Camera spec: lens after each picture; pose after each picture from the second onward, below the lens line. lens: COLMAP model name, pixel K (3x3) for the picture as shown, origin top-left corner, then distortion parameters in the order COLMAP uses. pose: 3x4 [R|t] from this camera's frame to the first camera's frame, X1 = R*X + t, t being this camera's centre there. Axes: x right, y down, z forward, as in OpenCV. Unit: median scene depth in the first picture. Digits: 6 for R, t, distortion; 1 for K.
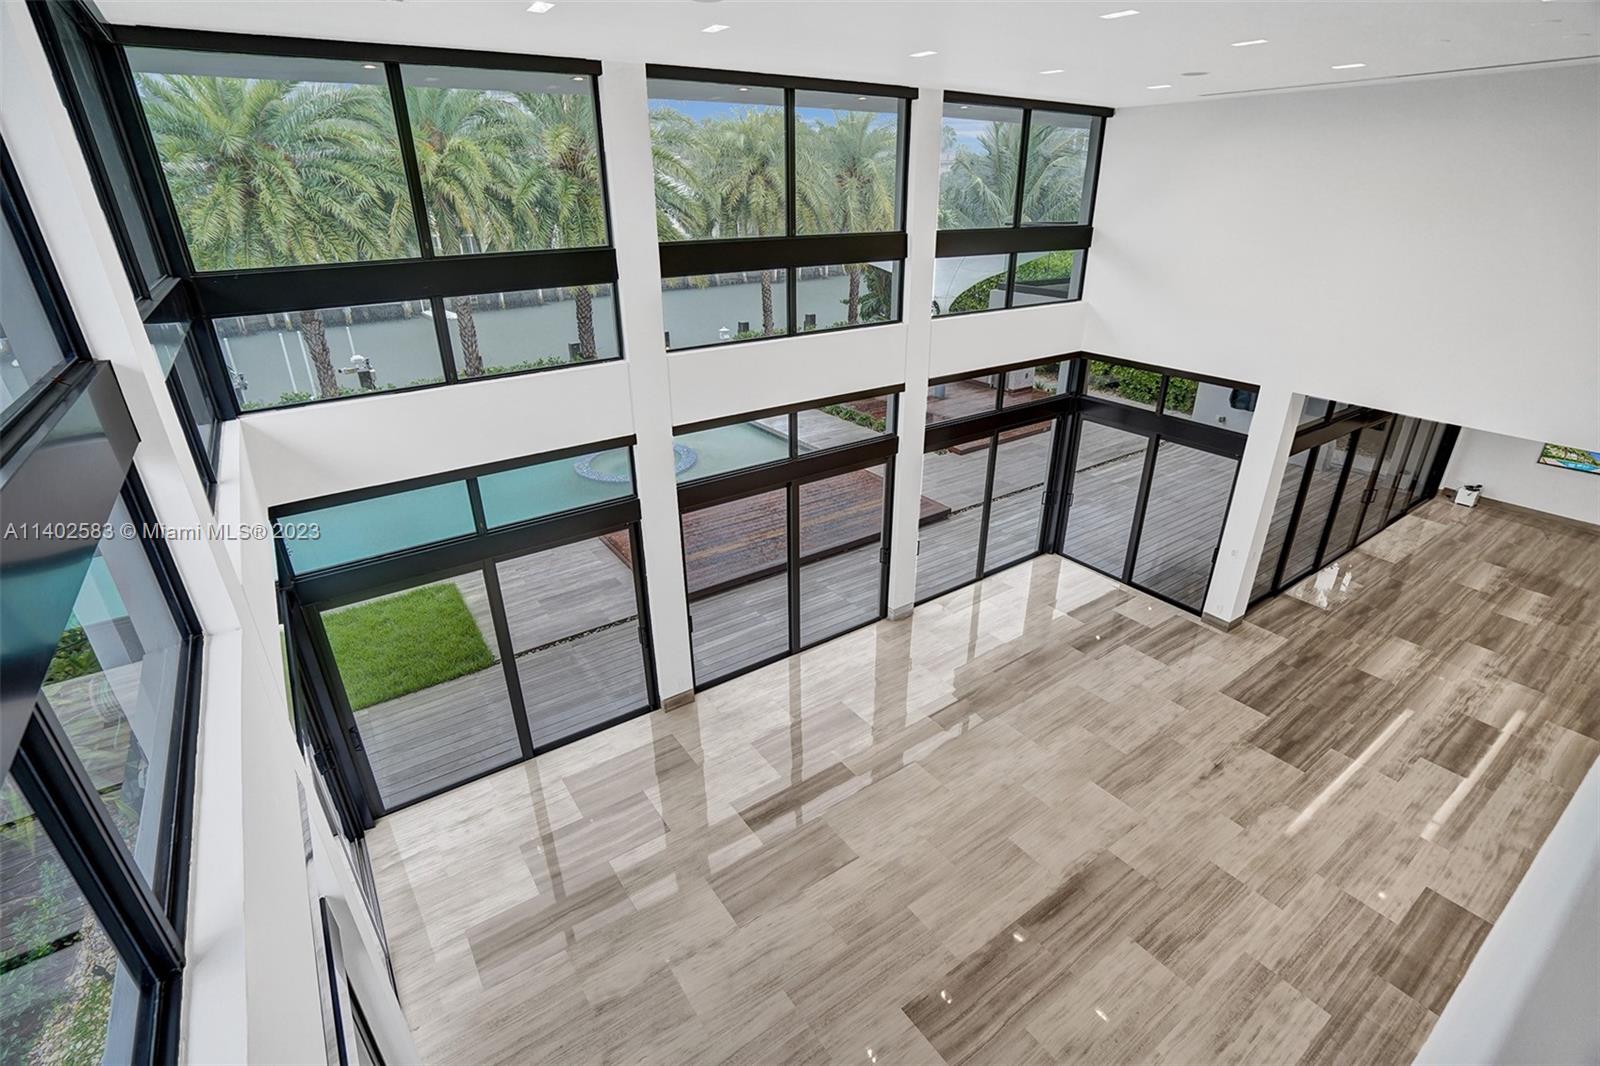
lens RADIAL K [[739.4, 0, 785.7], [0, 739.4, 521.0], [0, 0, 1]] dist [-0.049442, 0.014929]
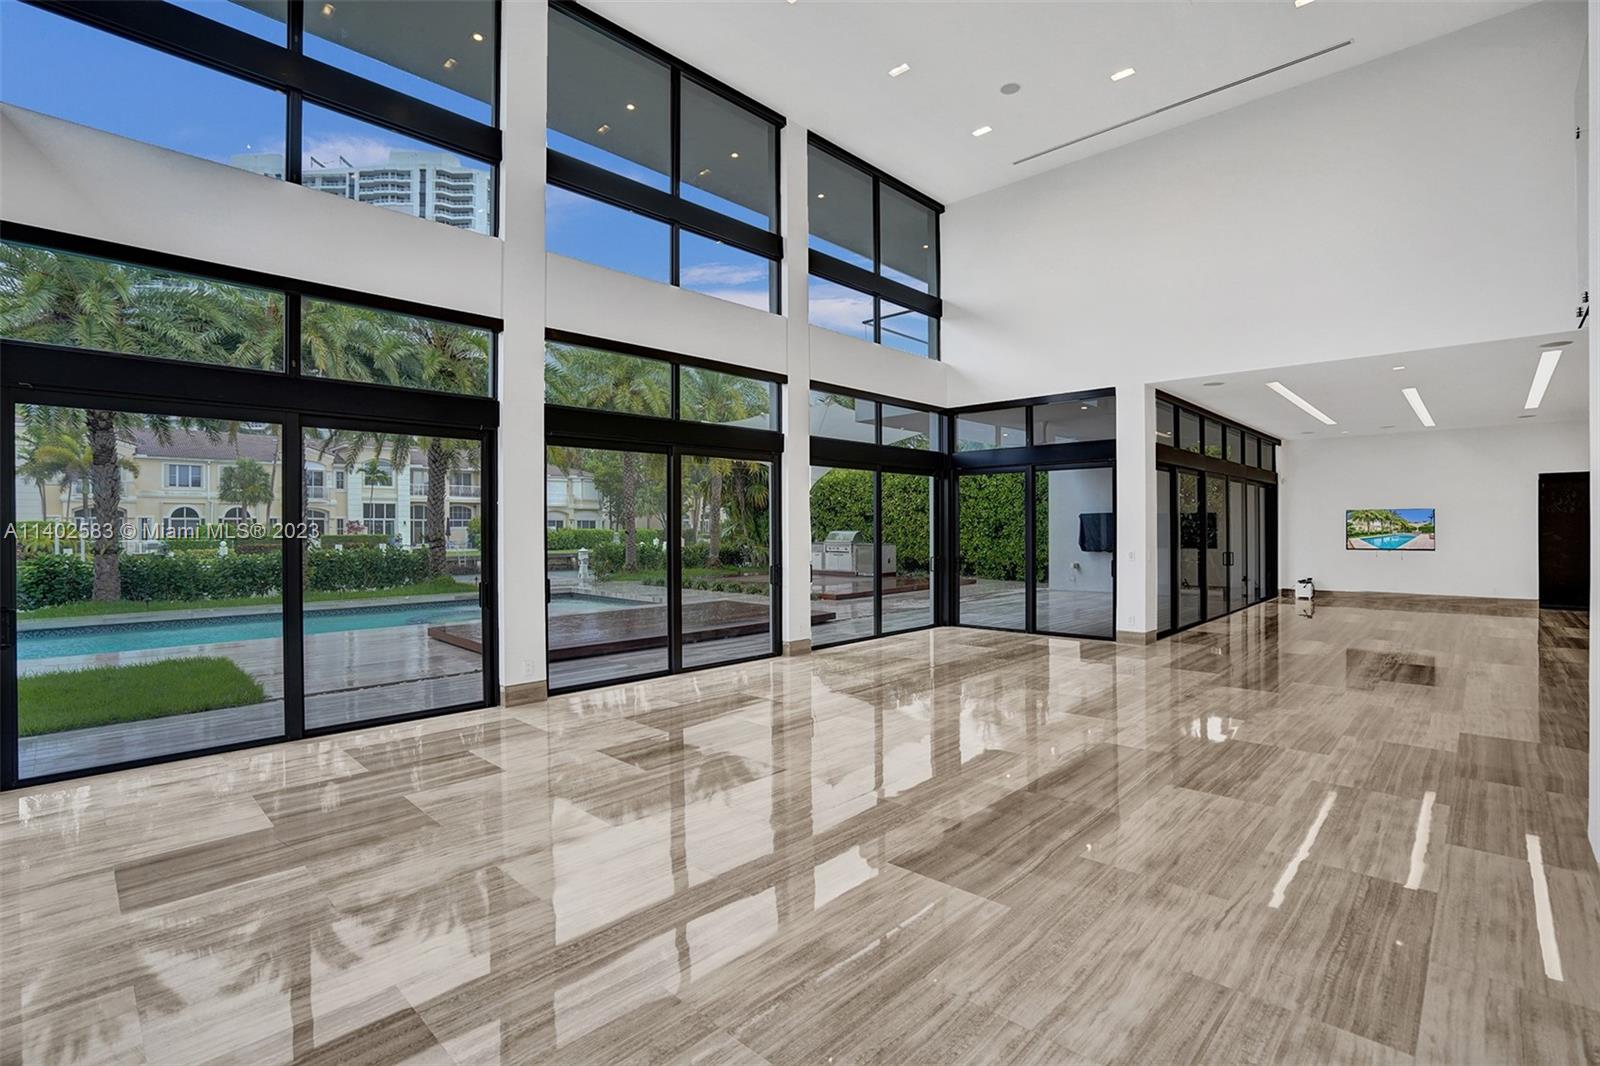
lens RADIAL K [[739.4, 0, 788.2], [0, 739.4, 536.6], [0, 0, 1]] dist [-0.049442, 0.014929]
pose [[0.980162, 0.008433, 0.198018, -0.030722], [0.073844, 0.911623, -0.404339, 0.407886], [-0.183928, 0.410940, 0.892916, 0.209701]]
